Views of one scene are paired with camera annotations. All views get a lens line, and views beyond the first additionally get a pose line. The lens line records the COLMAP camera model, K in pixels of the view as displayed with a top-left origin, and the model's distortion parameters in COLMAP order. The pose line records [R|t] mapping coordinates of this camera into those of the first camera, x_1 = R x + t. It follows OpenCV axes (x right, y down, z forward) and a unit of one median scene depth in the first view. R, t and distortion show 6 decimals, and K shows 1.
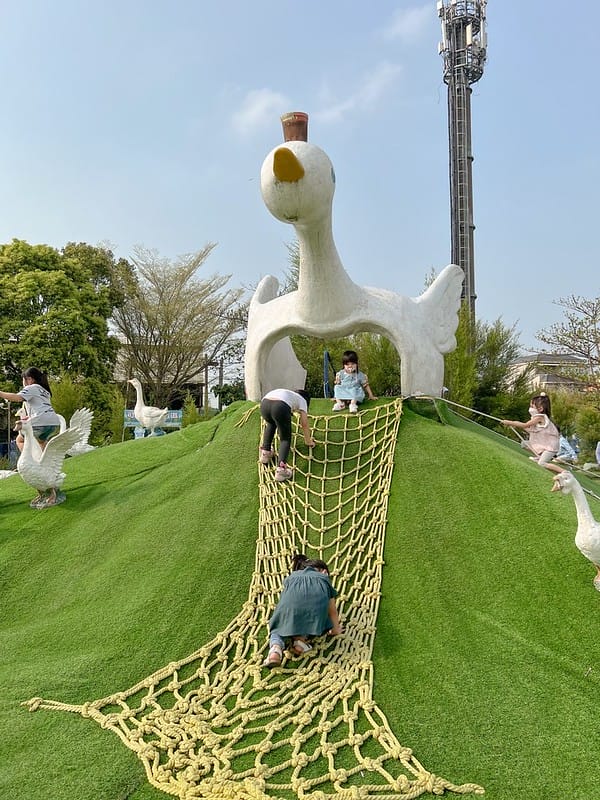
lens RADIAL K [[624.6, 0, 300.0], [0, 624.6, 400.0], [0, 0, 1]] dist [0.014399, 0.004612]
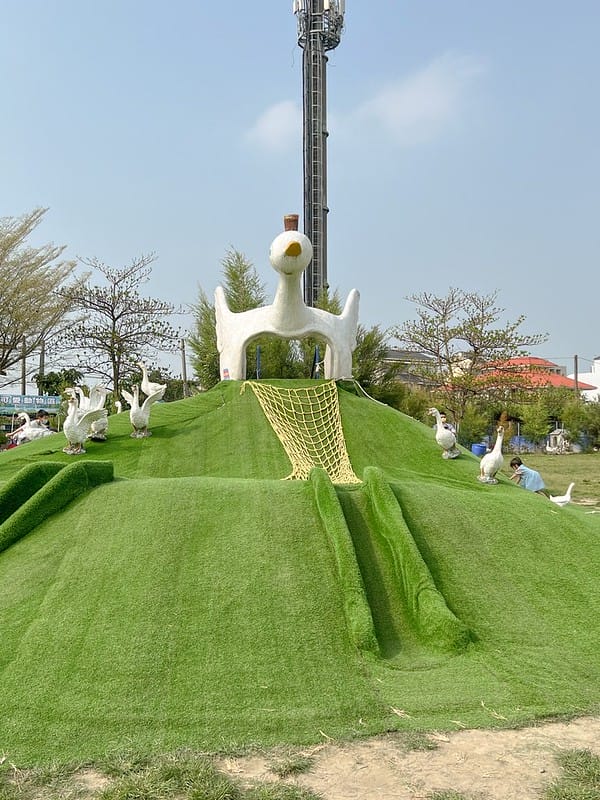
lens RADIAL K [[930.9, 0, 300.0], [0, 930.9, 435.6], [0, 0, 1]] dist [0.027654, -0.003648]
pose [[0.958476, 0.010885, 0.284967, -0.161792], [-0.019733, 0.999408, 0.028198, 0.019974], [-0.284491, -0.032650, 0.958123, -0.342737]]
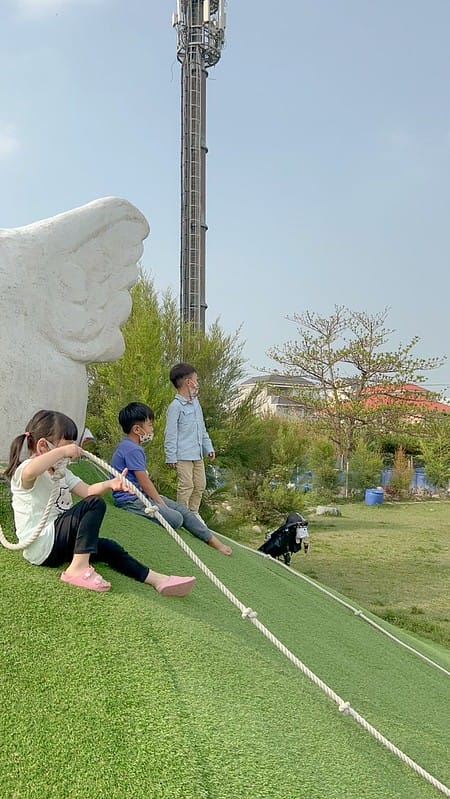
lens RADIAL K [[638.7, 0, 225.0], [0, 638.7, 399.5], [0, 0, 1]] dist [0.013183, -0.000503]
pose [[0.957083, 0.036978, 0.287446, 0.058581], [-0.030114, 0.999147, -0.028266, -0.009811], [-0.288246, 0.018397, 0.957380, 0.147249]]
